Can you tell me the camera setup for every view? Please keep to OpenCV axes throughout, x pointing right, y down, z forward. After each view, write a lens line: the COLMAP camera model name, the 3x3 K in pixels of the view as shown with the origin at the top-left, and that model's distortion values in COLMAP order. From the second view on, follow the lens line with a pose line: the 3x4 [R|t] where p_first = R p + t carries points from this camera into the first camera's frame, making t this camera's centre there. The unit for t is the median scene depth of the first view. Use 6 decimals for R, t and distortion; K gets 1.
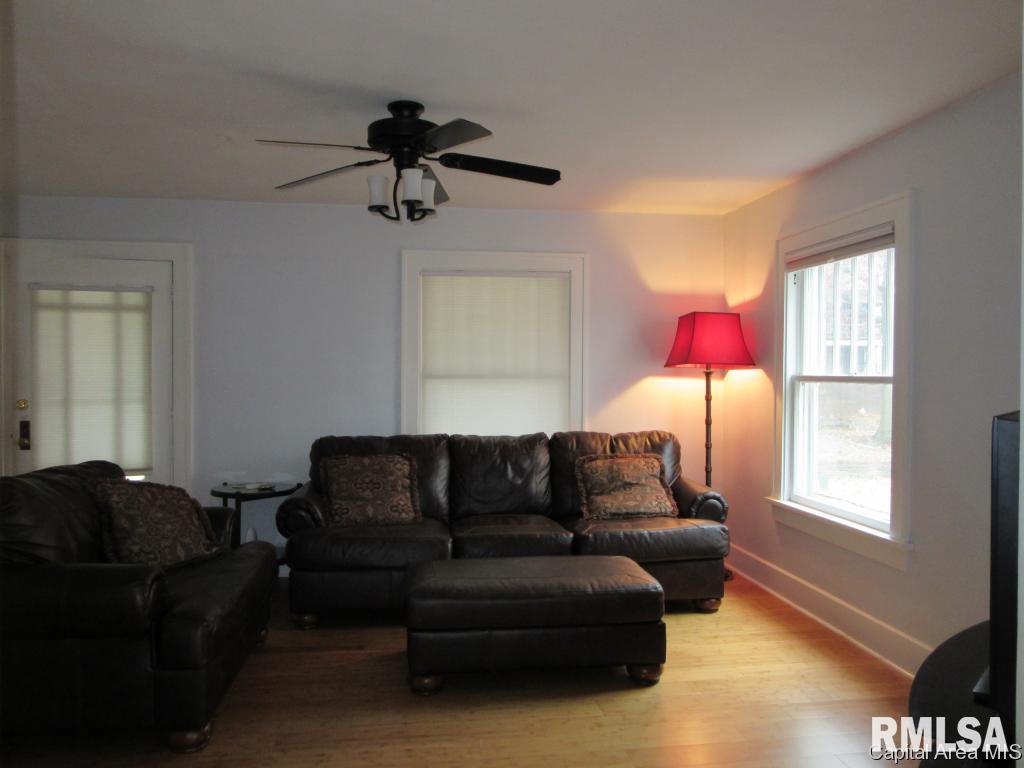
lens RADIAL K [[770.8, 0, 509.2], [0, 770.8, 386.3], [0, 0, 1]] dist [-0.028474, 0.015278]
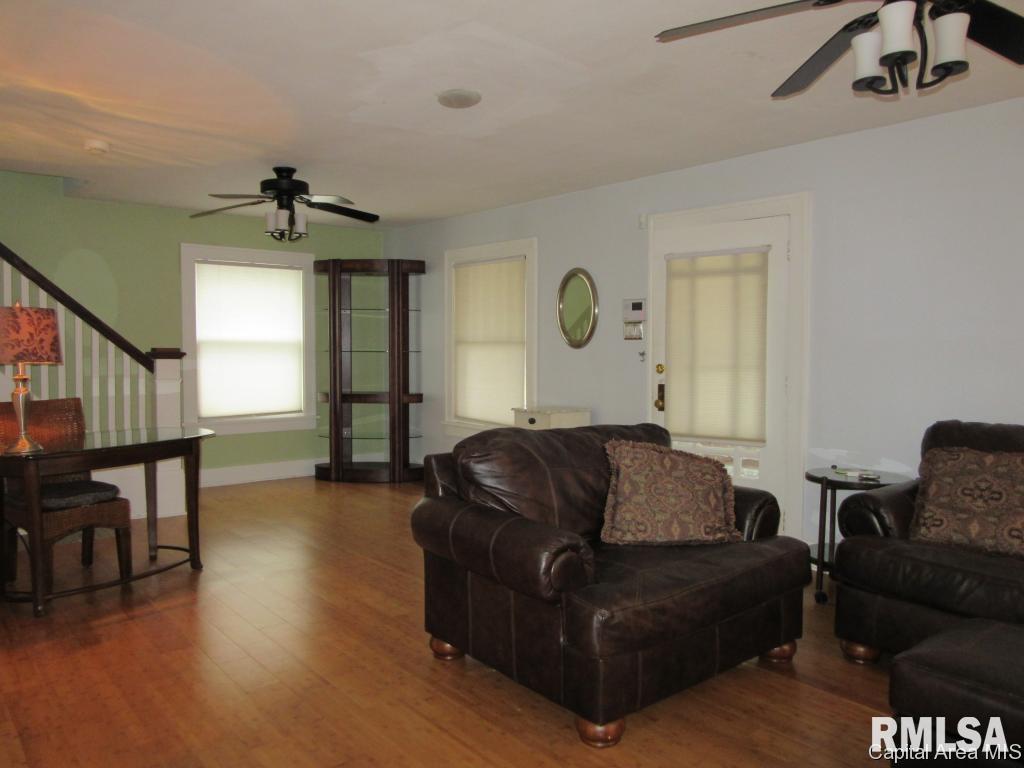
lens RADIAL K [[770.8, 0, 513.0], [0, 770.8, 380.5], [0, 0, 1]] dist [-0.028474, 0.015278]
pose [[0.535791, 0.034522, -0.843644, 0.171890], [-0.016364, 0.999401, 0.030503, 0.011179], [0.844192, -0.002538, 0.536035, 0.261350]]
